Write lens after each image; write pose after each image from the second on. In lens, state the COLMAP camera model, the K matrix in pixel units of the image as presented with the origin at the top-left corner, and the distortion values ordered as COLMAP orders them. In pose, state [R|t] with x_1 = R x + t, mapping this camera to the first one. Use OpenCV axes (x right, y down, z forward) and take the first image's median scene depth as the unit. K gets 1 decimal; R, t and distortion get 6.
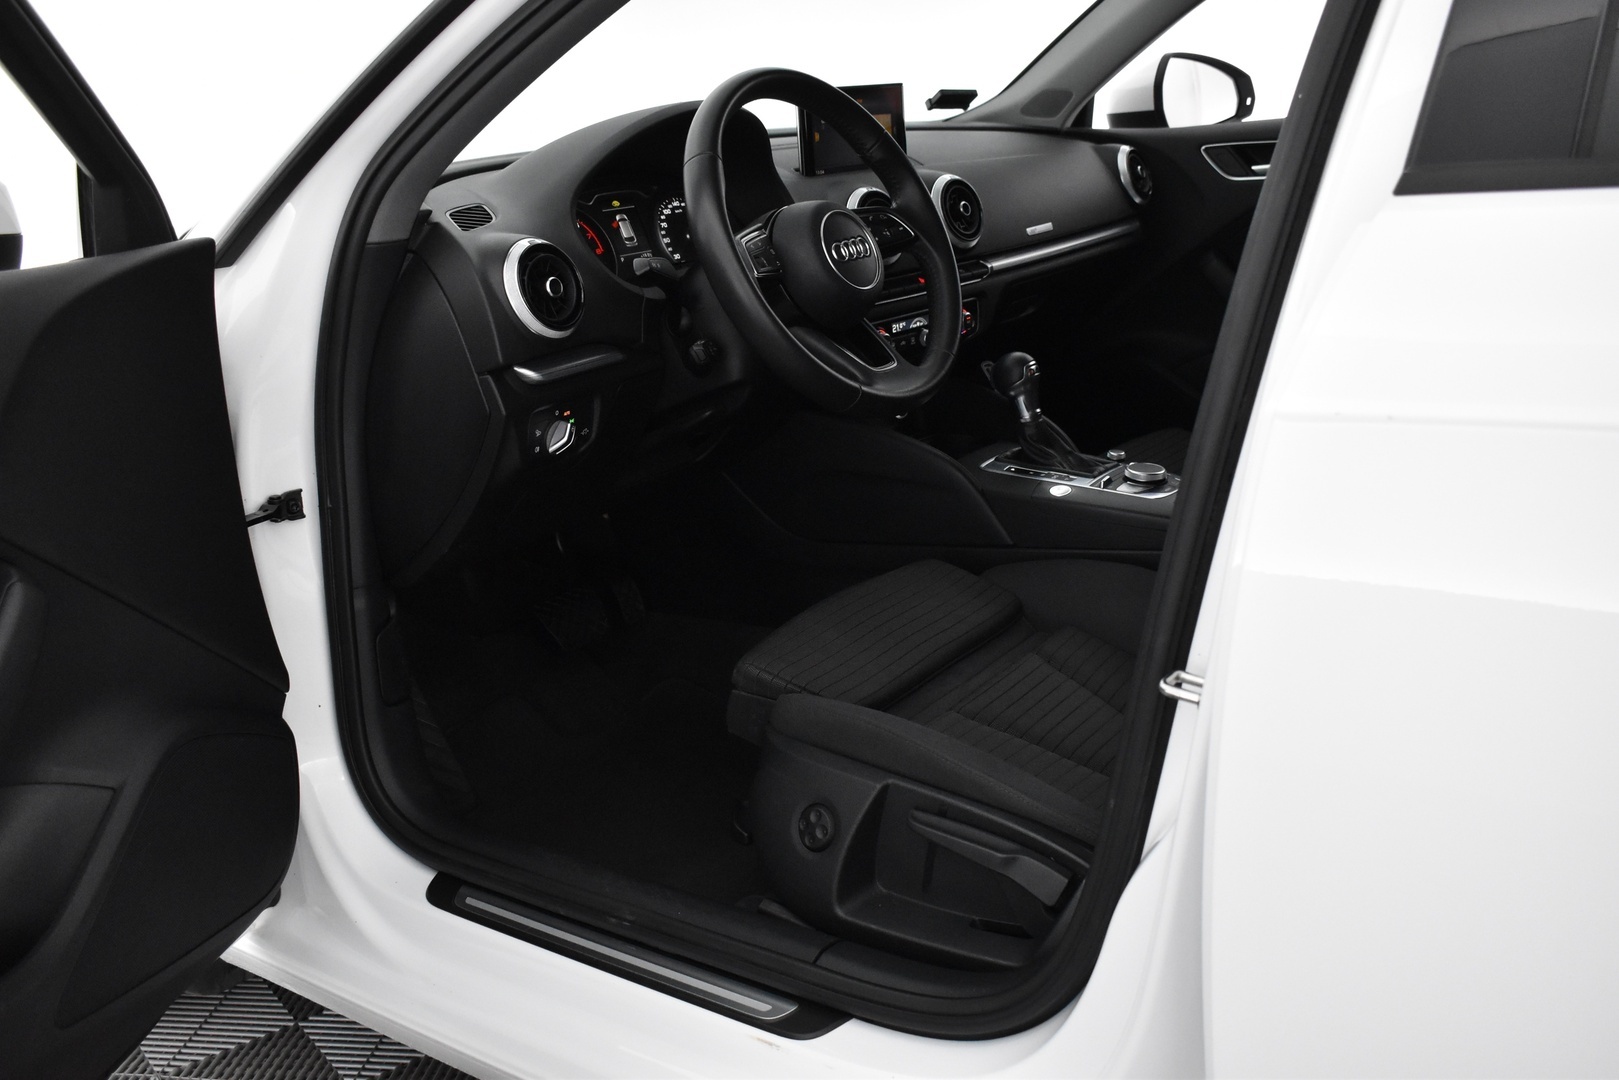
lens RADIAL K [[1588.3, 0, 808.9], [0, 1588.3, 539.1], [0, 0, 1]] dist [0.012702, 0.000000]
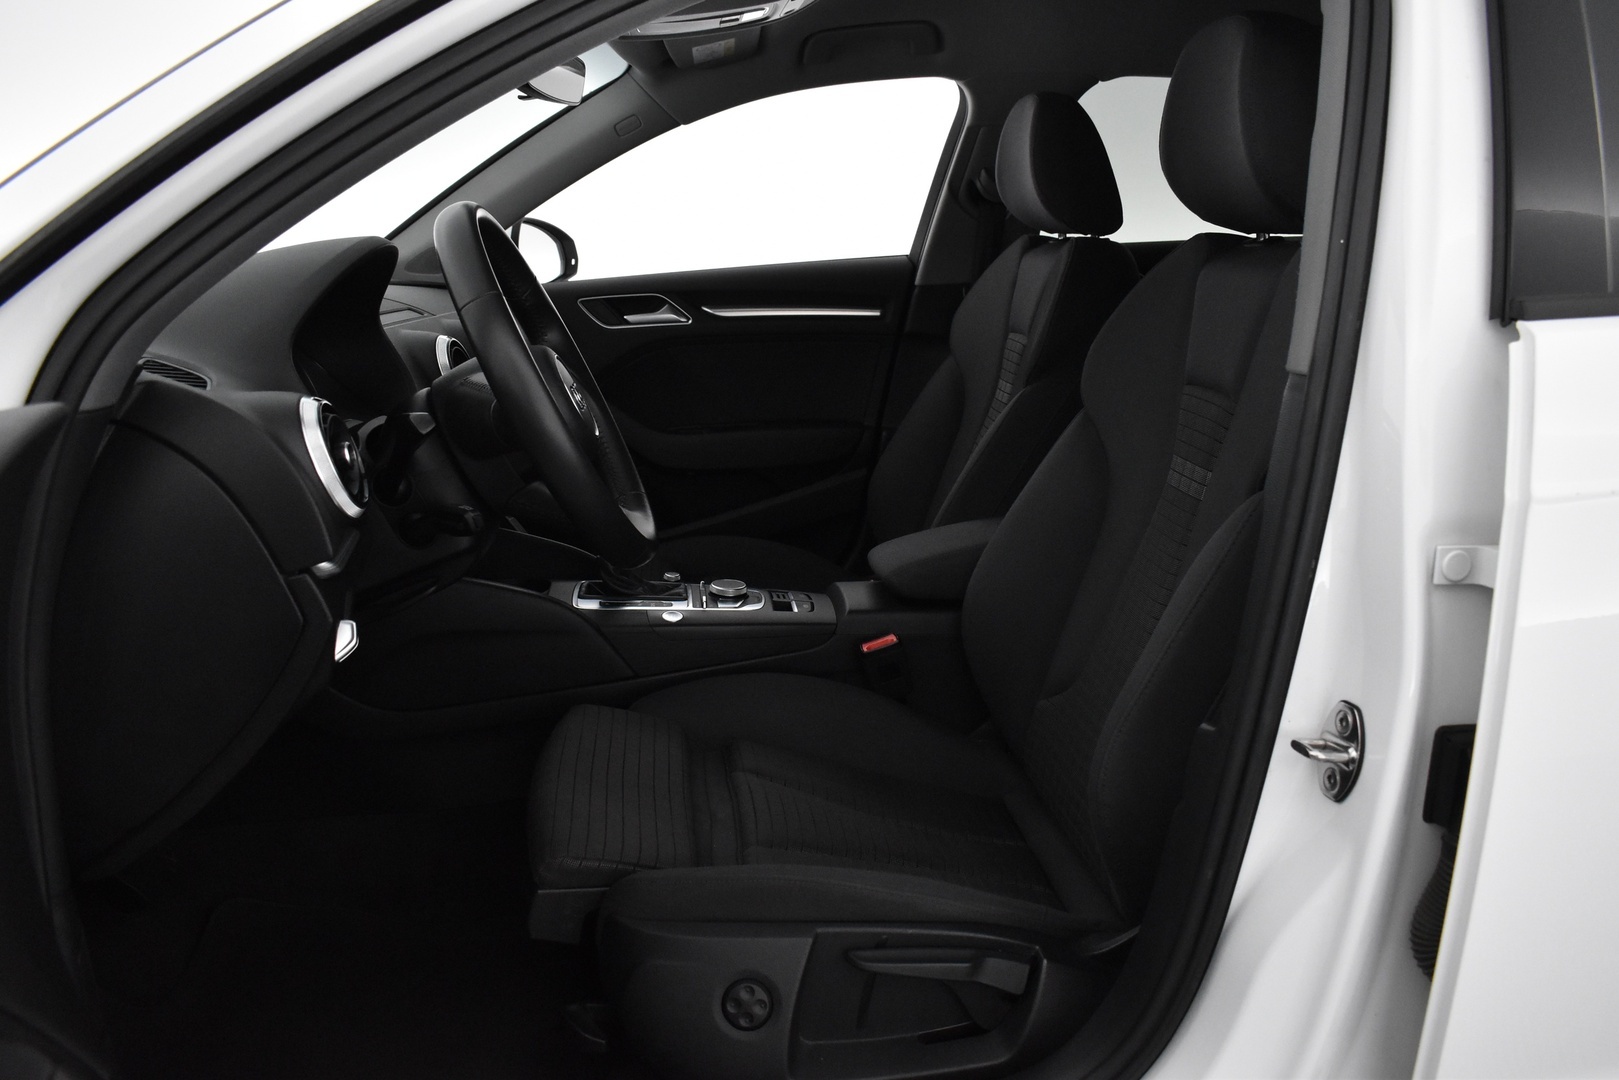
lens RADIAL K [[1307.5, 0, 809.3], [0, 1307.5, 537.6], [0, 0, 1]] dist [-0.042774, -0.028358]
pose [[0.739710, -0.112632, 0.663433, -0.418929], [0.160175, 0.987027, -0.011021, -0.070574], [-0.653585, 0.114418, 0.748154, 0.355489]]
